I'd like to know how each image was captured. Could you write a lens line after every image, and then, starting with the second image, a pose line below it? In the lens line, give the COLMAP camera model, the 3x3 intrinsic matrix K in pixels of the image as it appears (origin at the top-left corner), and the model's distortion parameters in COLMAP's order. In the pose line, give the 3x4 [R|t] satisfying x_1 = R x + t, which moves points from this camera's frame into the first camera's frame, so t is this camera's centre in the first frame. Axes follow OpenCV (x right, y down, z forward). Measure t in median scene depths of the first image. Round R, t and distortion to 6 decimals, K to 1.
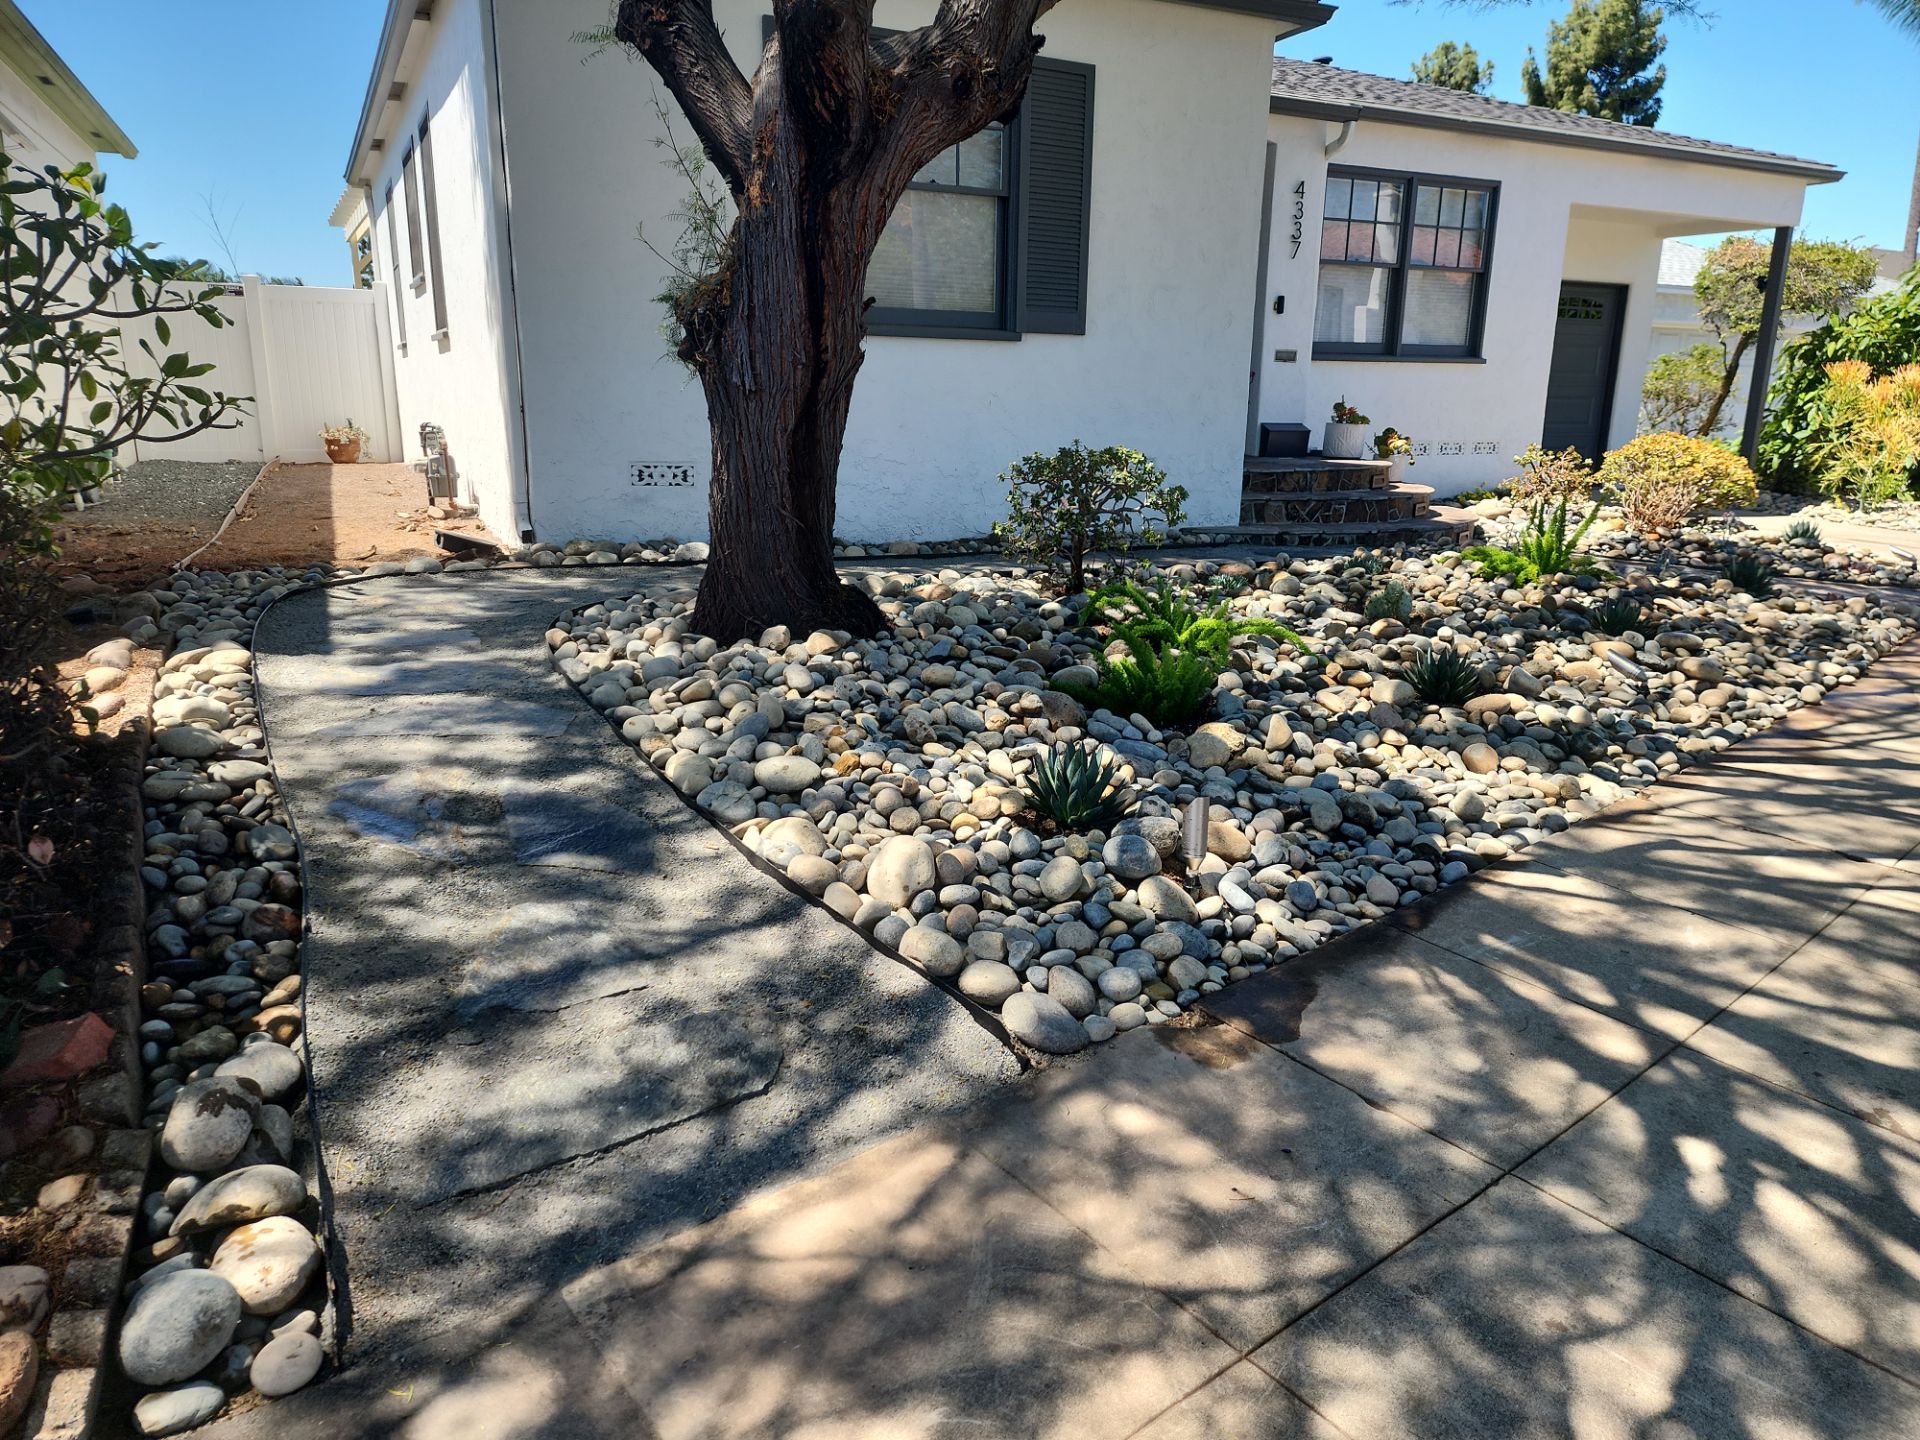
lens RADIAL K [[1296.4, 0, 996.5], [0, 1296.4, 713.3], [0, 0, 1]] dist [0.079883, -0.084614]
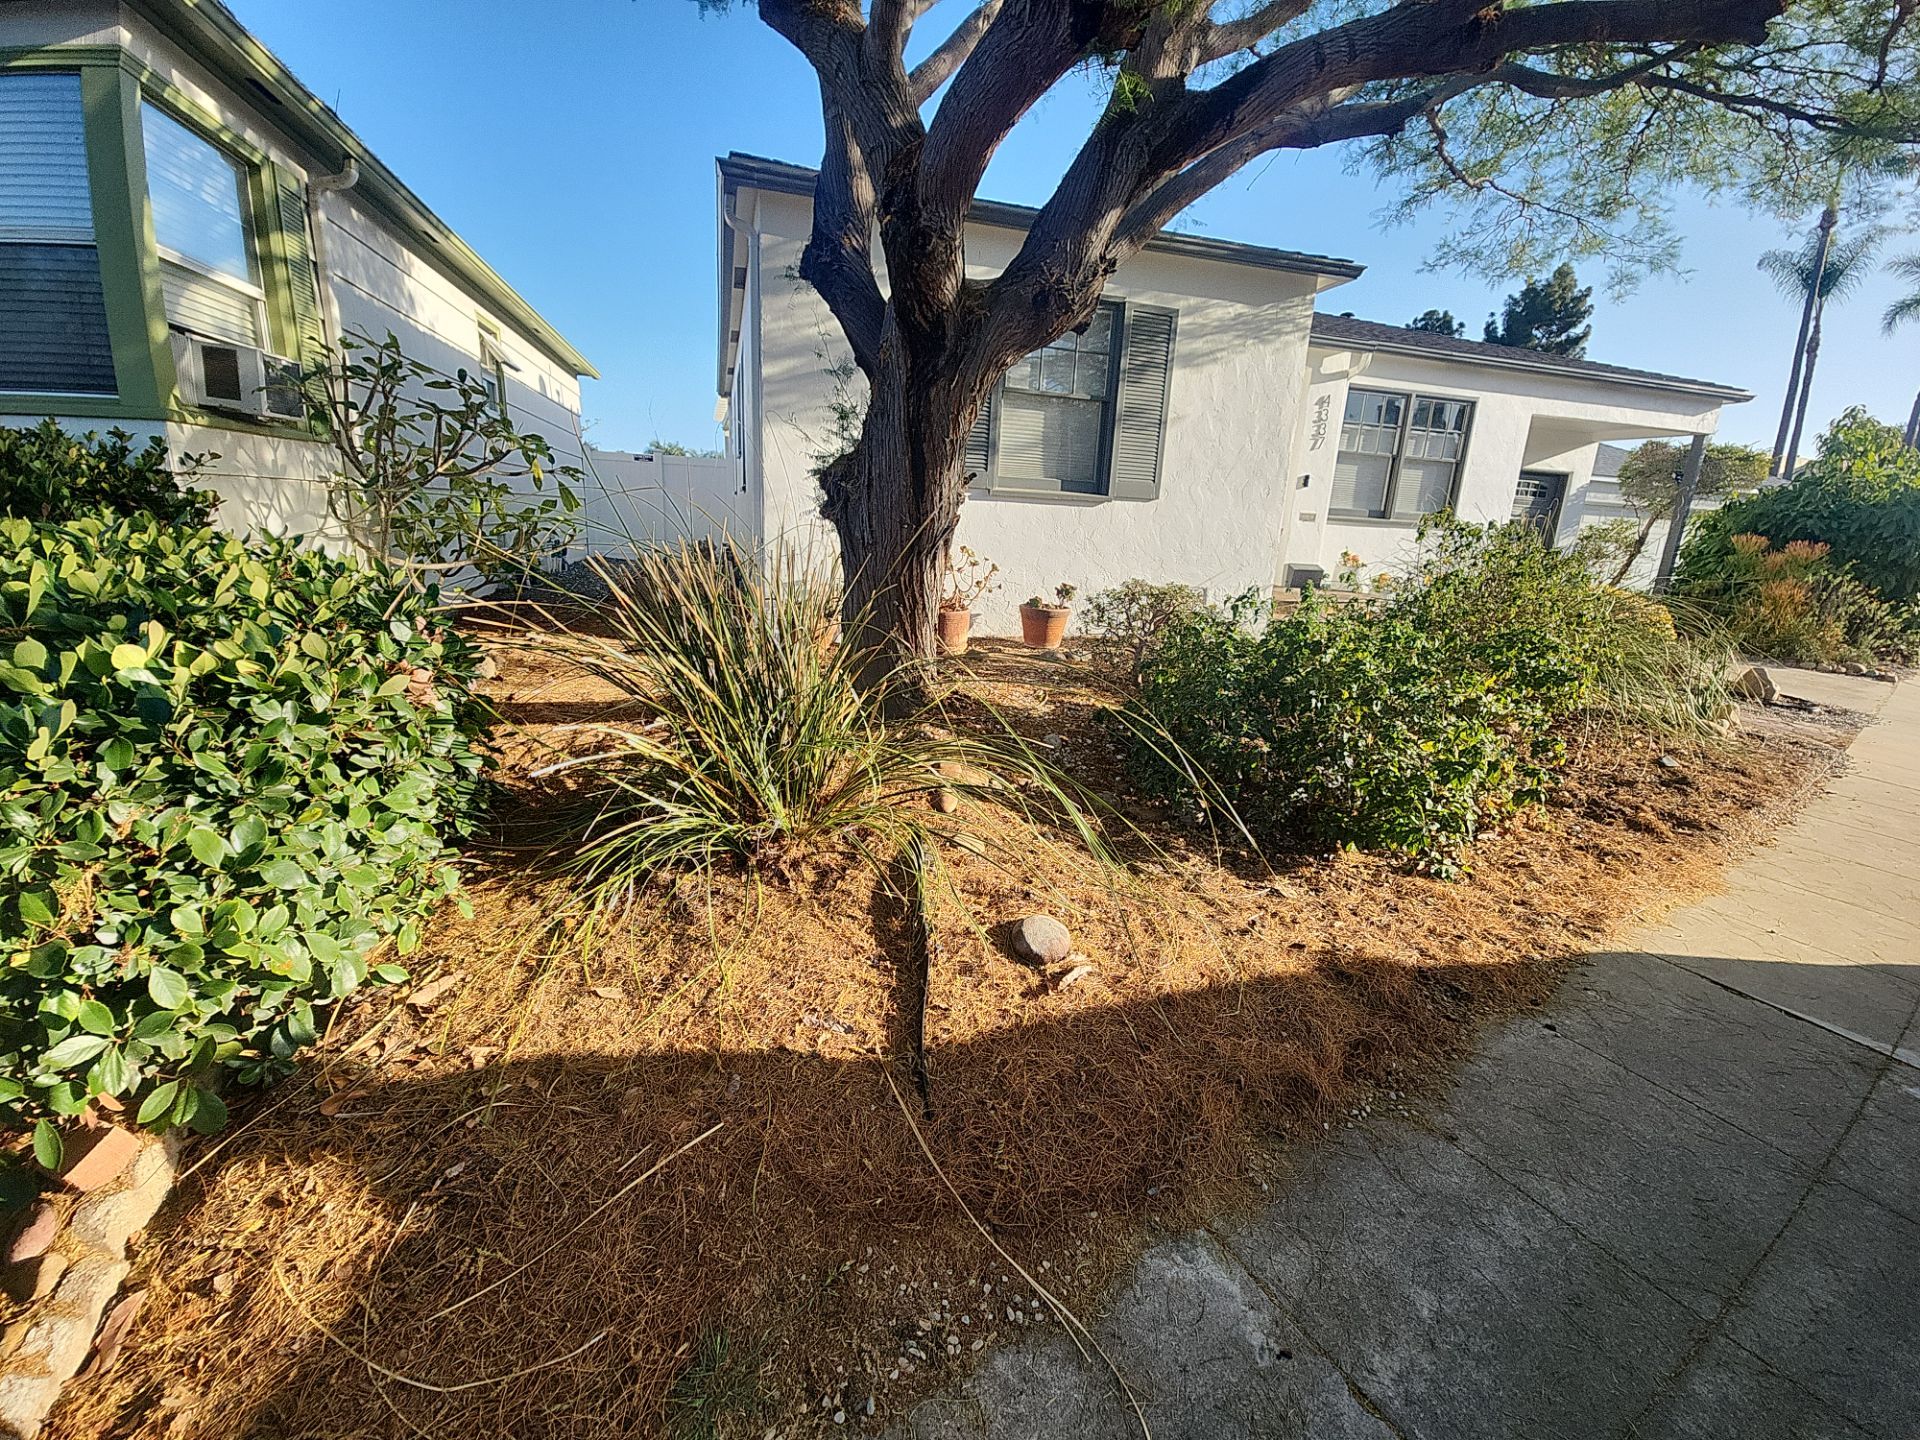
lens RADIAL K [[785.0, 0, 961.6], [0, 785.0, 720.6], [0, 0, 1]] dist [0.008332, -0.006143]
pose [[0.981918, 0.076643, -0.173096, 0.032972], [-0.076104, 0.997052, 0.009757, -0.060476], [0.173333, 0.003593, 0.984857, 0.178194]]
